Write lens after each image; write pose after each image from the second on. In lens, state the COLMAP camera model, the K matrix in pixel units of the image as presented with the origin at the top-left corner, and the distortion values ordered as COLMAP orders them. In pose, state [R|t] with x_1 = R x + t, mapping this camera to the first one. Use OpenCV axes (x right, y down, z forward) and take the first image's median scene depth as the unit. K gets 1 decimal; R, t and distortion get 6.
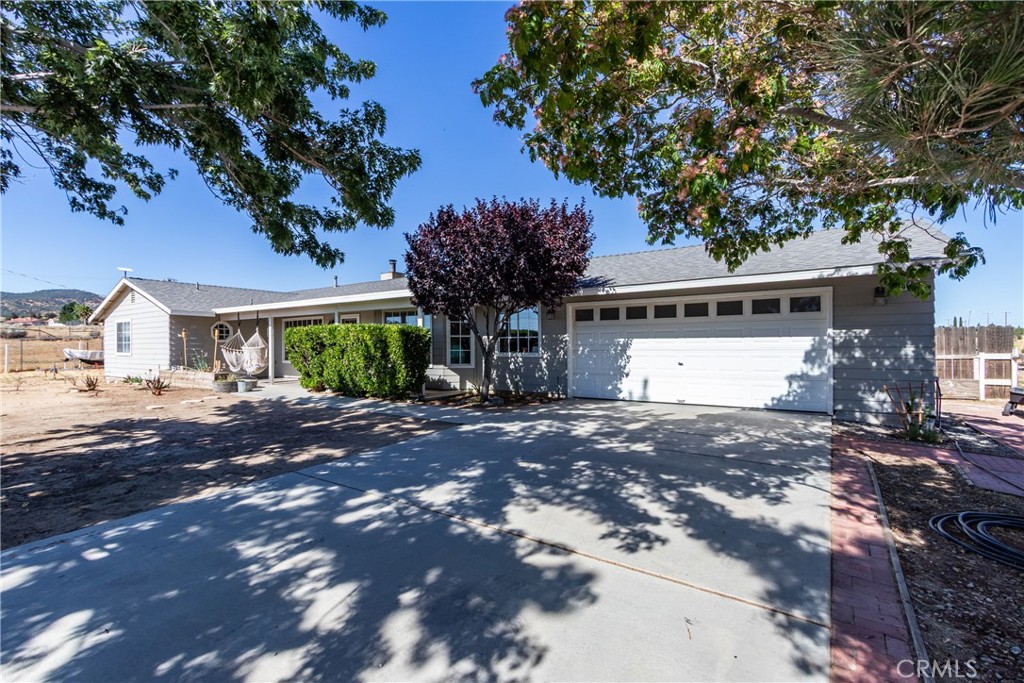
lens RADIAL K [[467.2, 0, 498.4], [0, 467.2, 345.1], [0, 0, 1]] dist [0.009639, -0.001207]
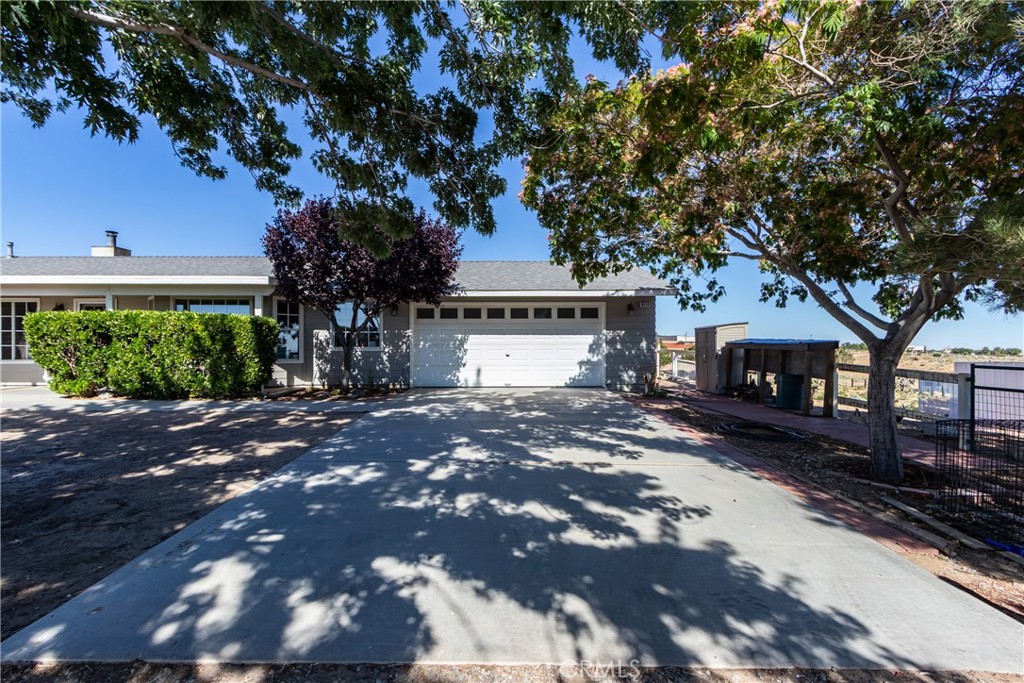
lens RADIAL K [[467.2, 0, 498.4], [0, 467.2, 345.1], [0, 0, 1]] dist [0.009639, -0.001207]
pose [[0.816008, 0.006350, 0.578005, -0.469063], [-0.004978, 0.999980, -0.003959, 0.023120], [-0.578019, 0.000353, 0.816023, -0.026194]]
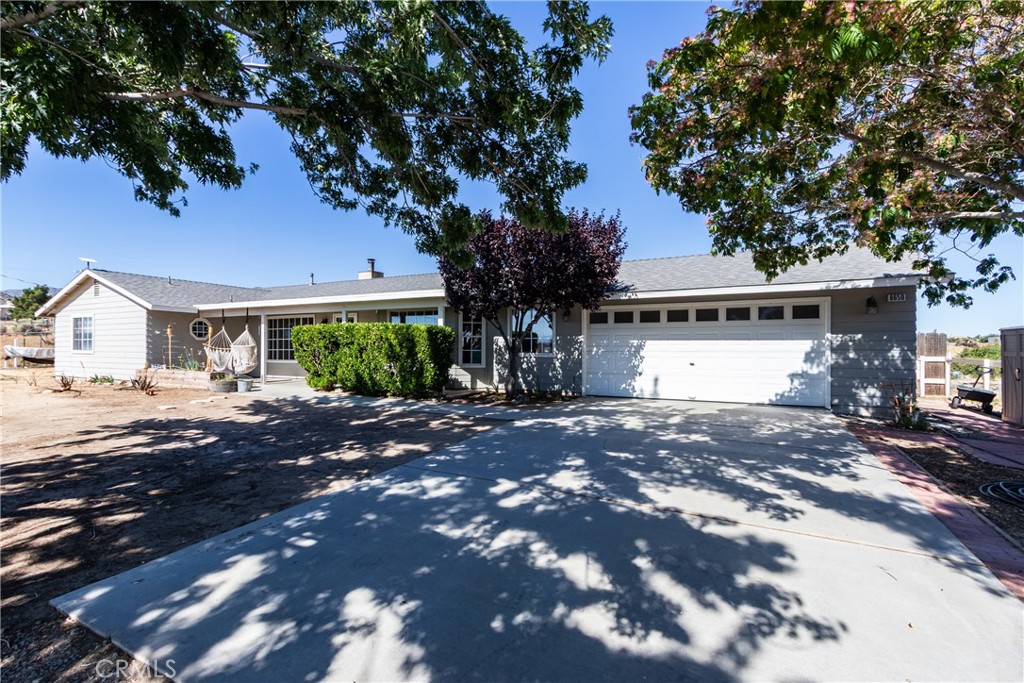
lens RADIAL K [[465.6, 0, 497.7], [0, 465.6, 345.3], [0, 0, 1]] dist [0.006165, -0.000408]
pose [[0.991887, 0.009212, 0.126788, -0.258269], [-0.008770, 0.999953, -0.004044, 0.006471], [-0.126819, 0.002899, 0.991922, -0.031464]]
